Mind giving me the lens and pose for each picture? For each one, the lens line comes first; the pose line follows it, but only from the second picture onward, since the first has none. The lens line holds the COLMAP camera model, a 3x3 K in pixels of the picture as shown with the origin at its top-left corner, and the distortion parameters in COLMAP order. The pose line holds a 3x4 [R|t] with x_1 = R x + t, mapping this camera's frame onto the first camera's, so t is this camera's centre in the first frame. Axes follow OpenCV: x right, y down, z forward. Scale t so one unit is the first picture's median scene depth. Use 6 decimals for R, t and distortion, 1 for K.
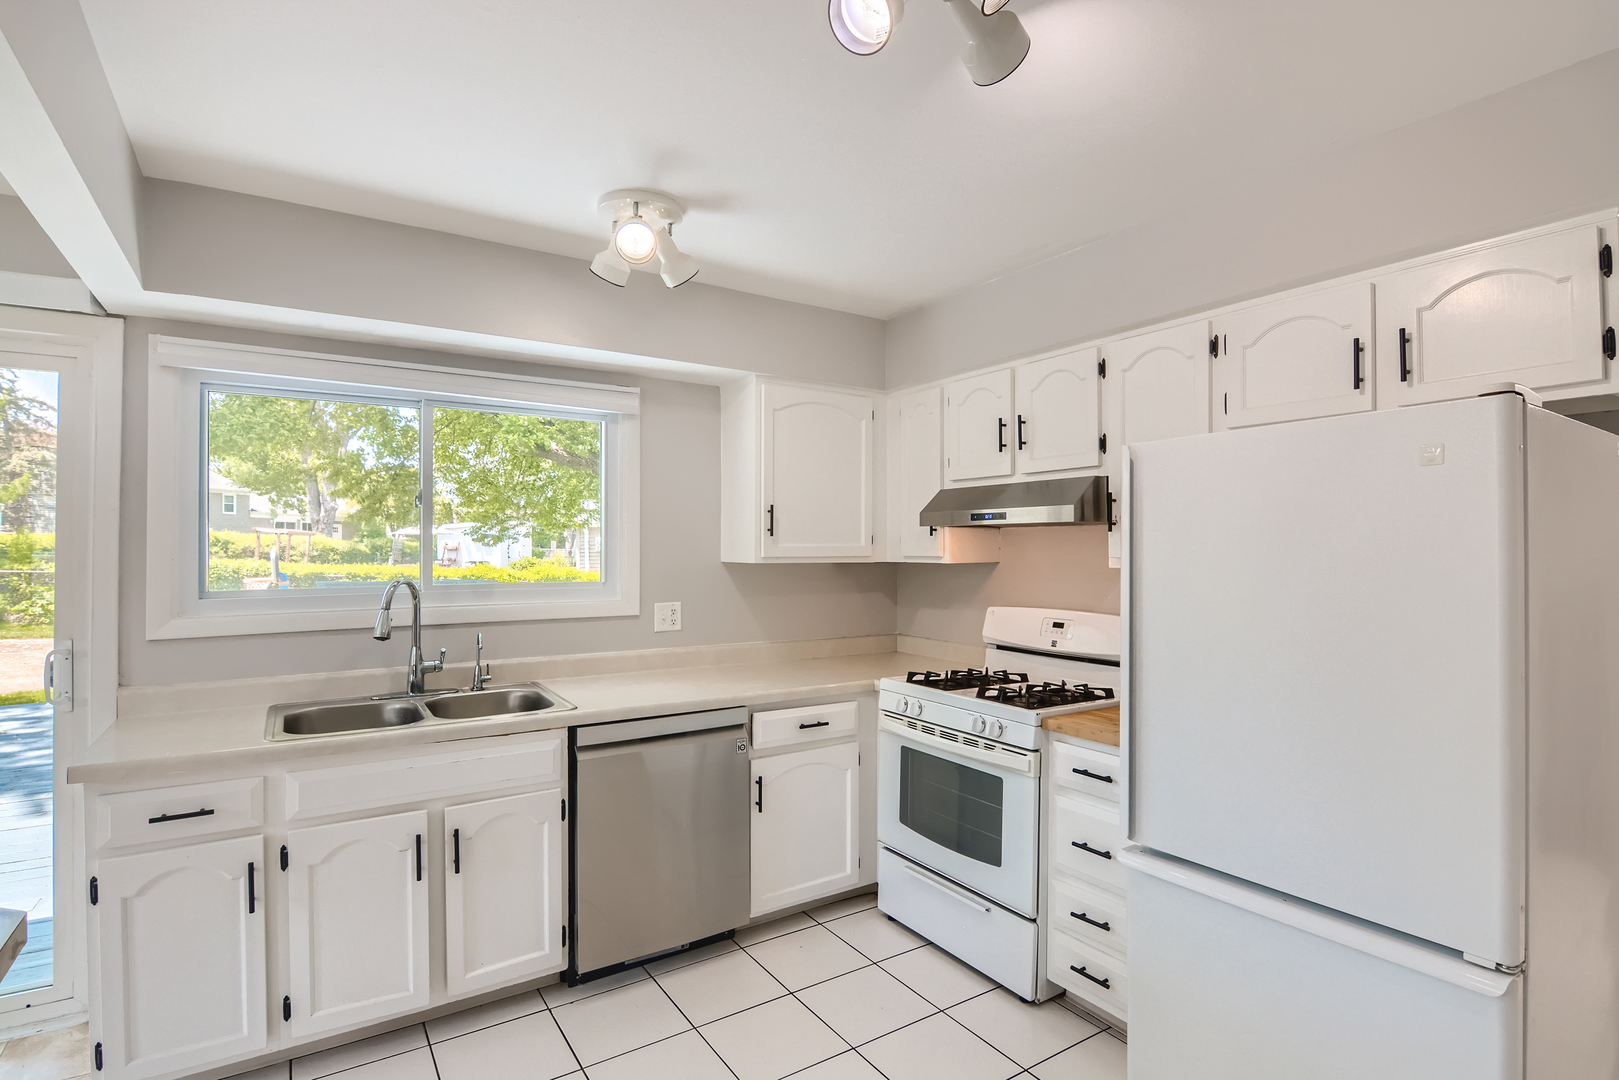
lens RADIAL K [[805.6, 0, 814.0], [0, 805.6, 540.8], [0, 0, 1]] dist [0.001847, -0.000056]
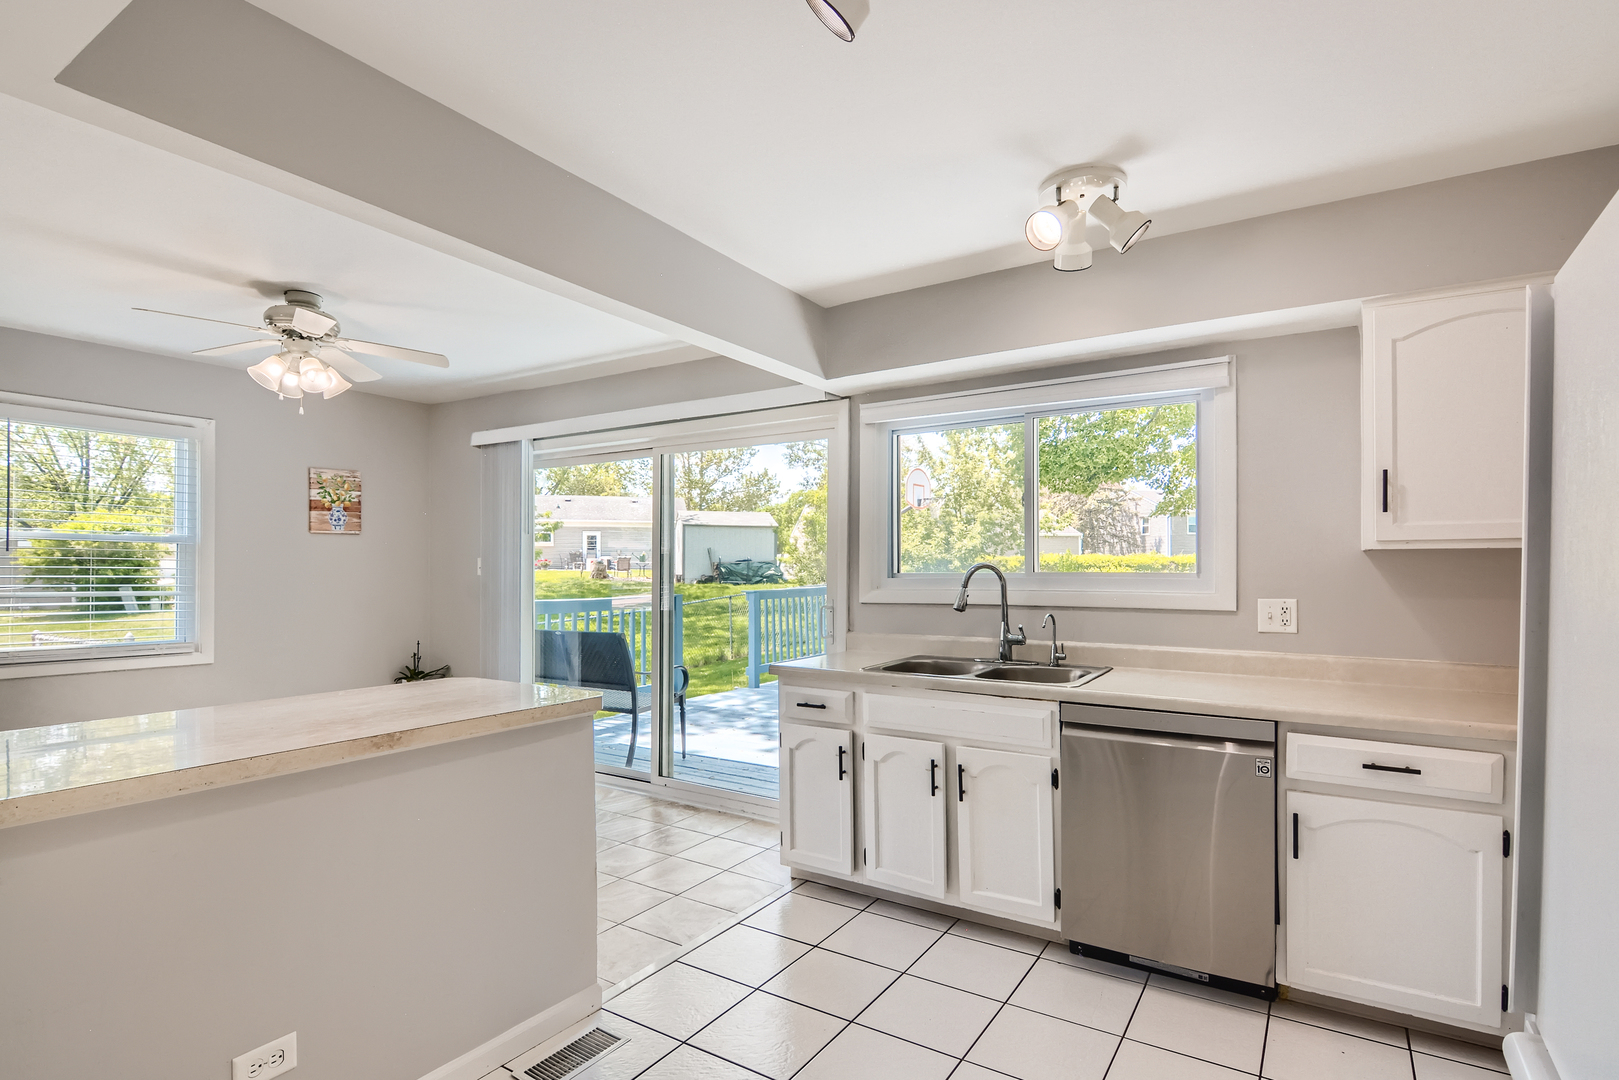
lens RADIAL K [[813.8, 0, 808.7], [0, 813.8, 563.6], [0, 0, 1]] dist [0.000348, -0.000716]
pose [[0.405078, -0.007429, -0.914252, 0.483994], [0.009617, 0.999946, -0.003864, 0.045553], [0.914232, -0.007227, 0.405127, 0.242338]]
